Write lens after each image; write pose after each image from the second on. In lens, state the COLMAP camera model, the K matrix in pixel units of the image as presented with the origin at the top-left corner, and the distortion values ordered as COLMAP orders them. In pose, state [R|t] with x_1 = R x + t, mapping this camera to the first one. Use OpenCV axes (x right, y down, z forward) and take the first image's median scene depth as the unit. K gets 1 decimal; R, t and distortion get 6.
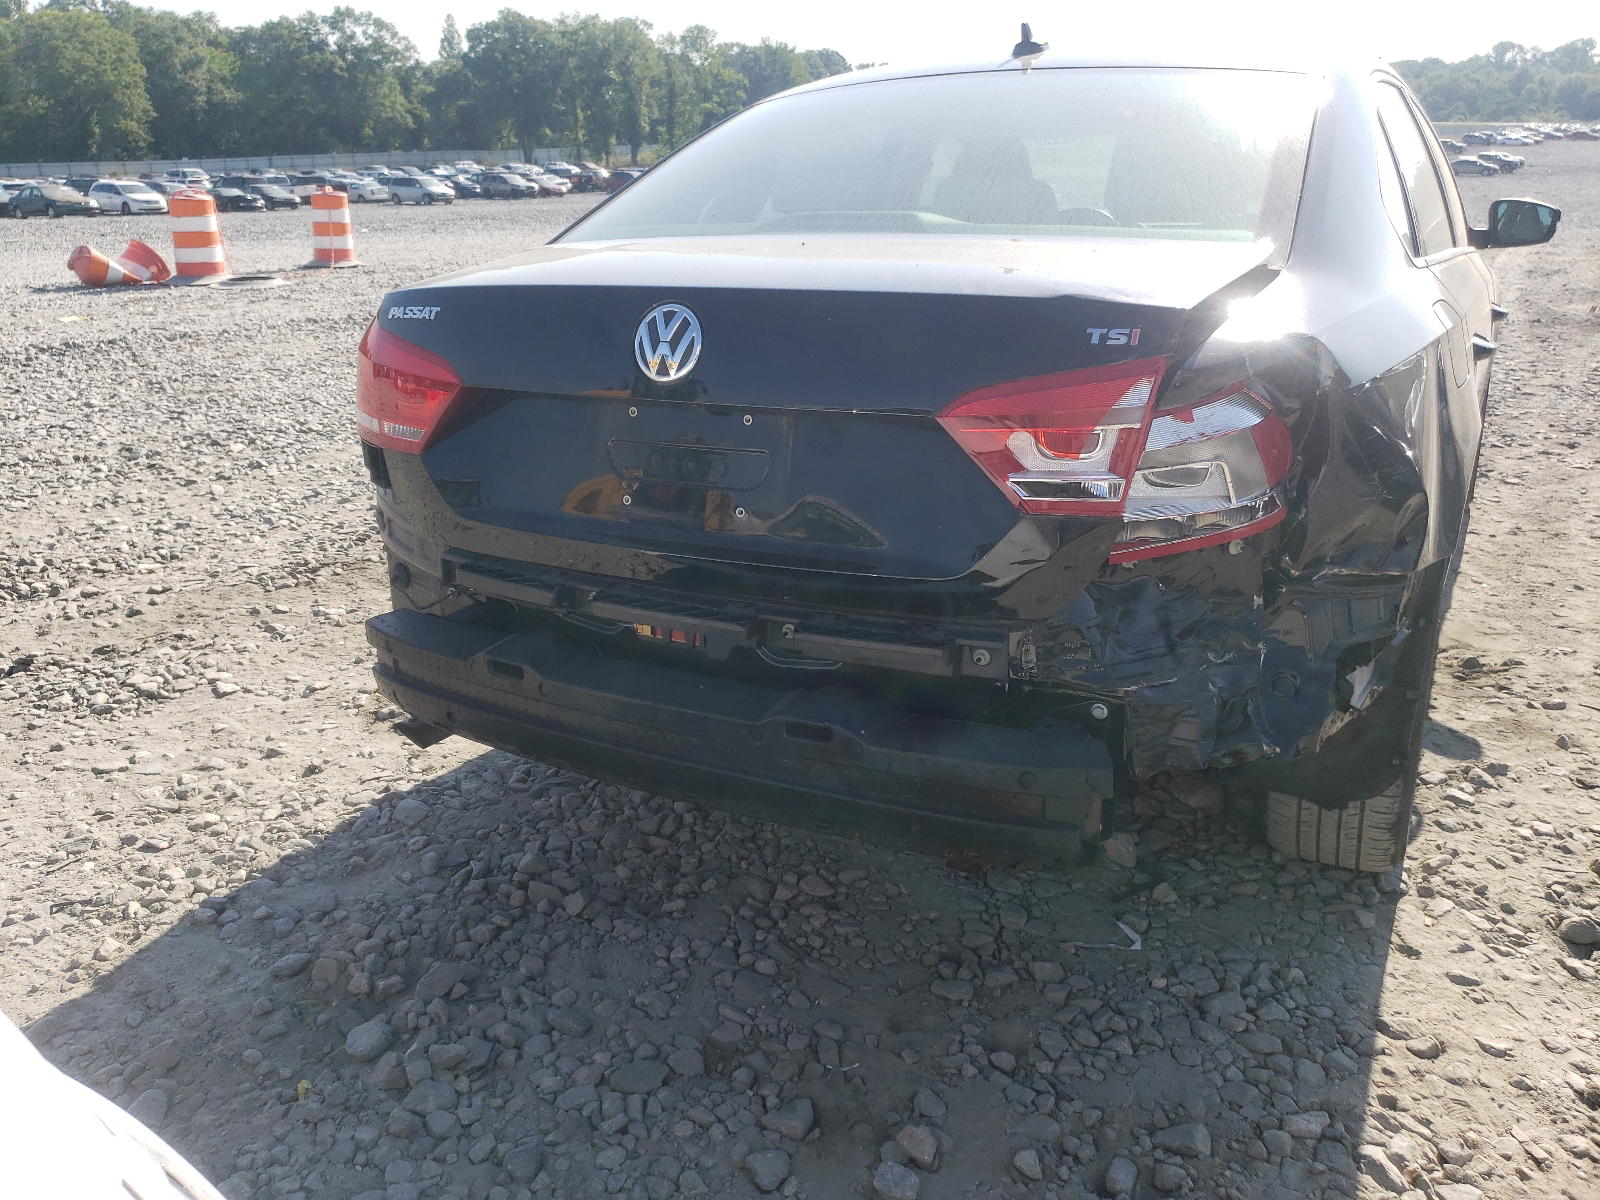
lens RADIAL K [[1293.7, 0, 798.8], [0, 1293.7, 586.2], [0, 0, 1]] dist [0.028029, -0.001006]
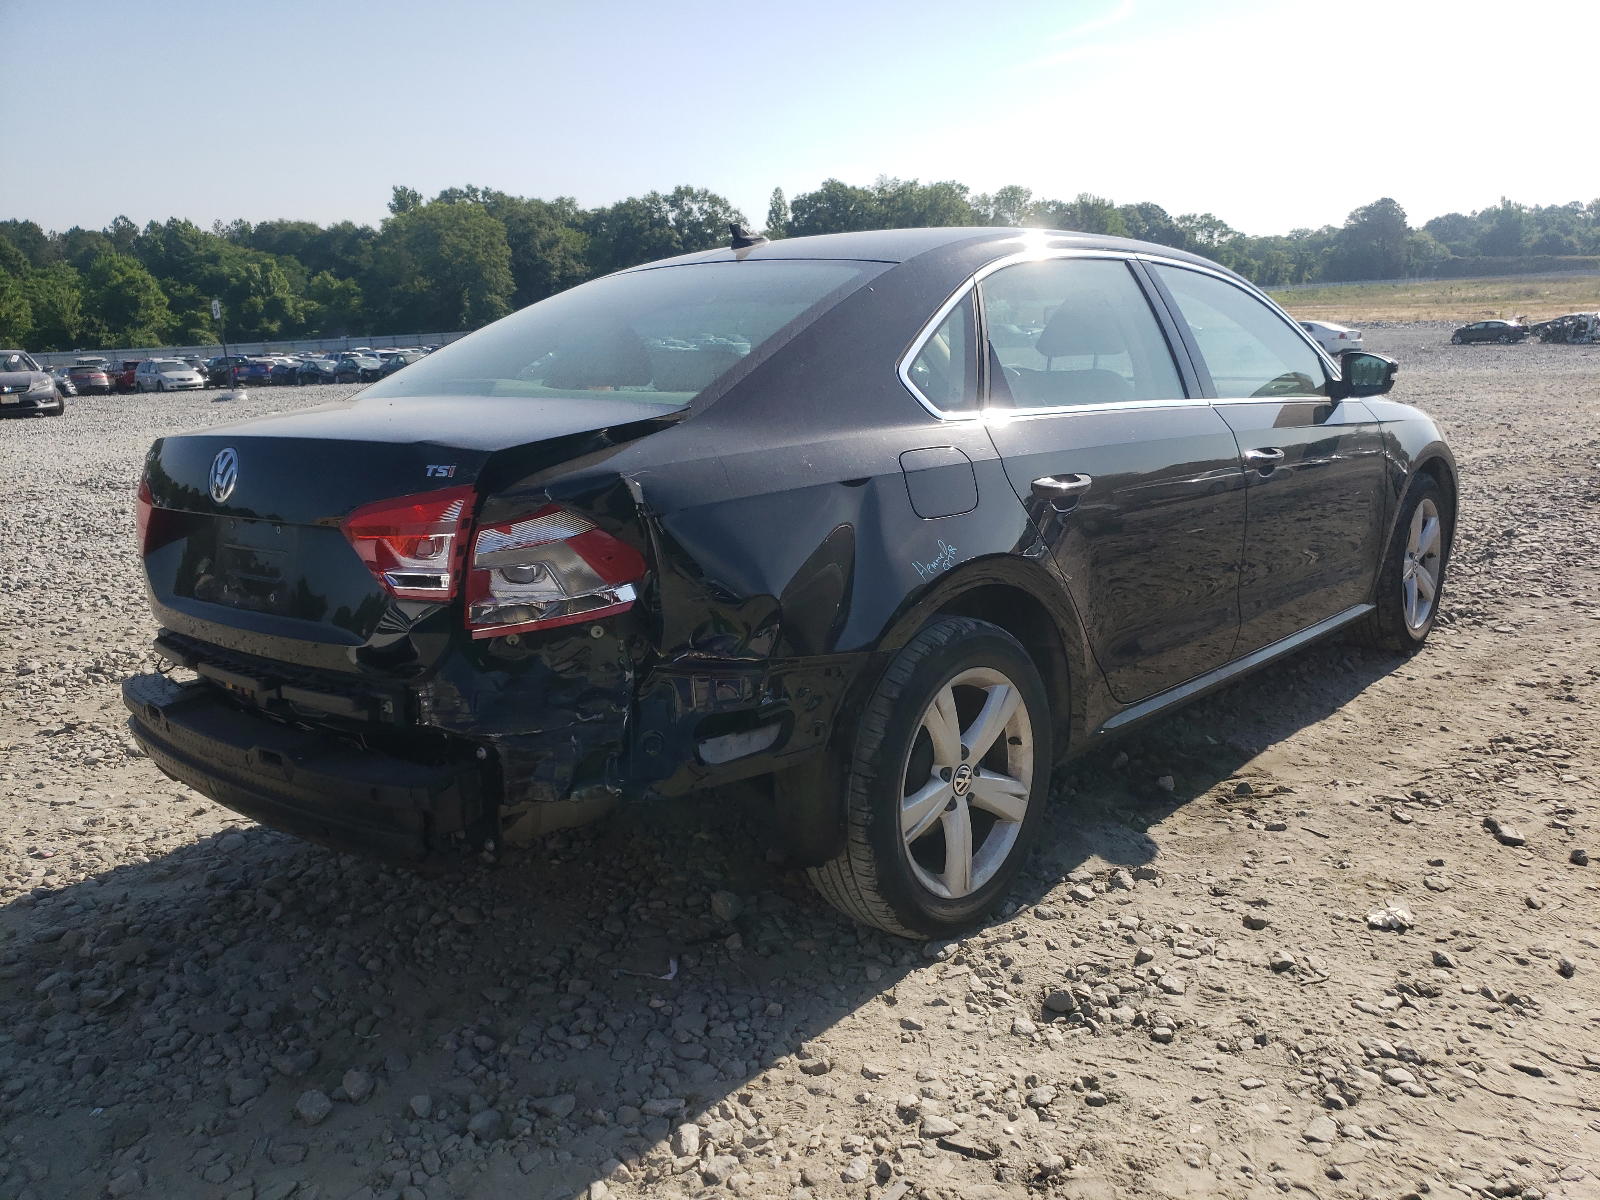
lens RADIAL K [[1293.7, 0, 797.8], [0, 1293.7, 612.4], [0, 0, 1]] dist [0.028029, -0.001006]
pose [[0.974761, 0.026390, -0.221684, 0.719667], [-0.046717, 0.995116, -0.086955, 0.046752], [0.218306, 0.095116, 0.971234, -0.190019]]
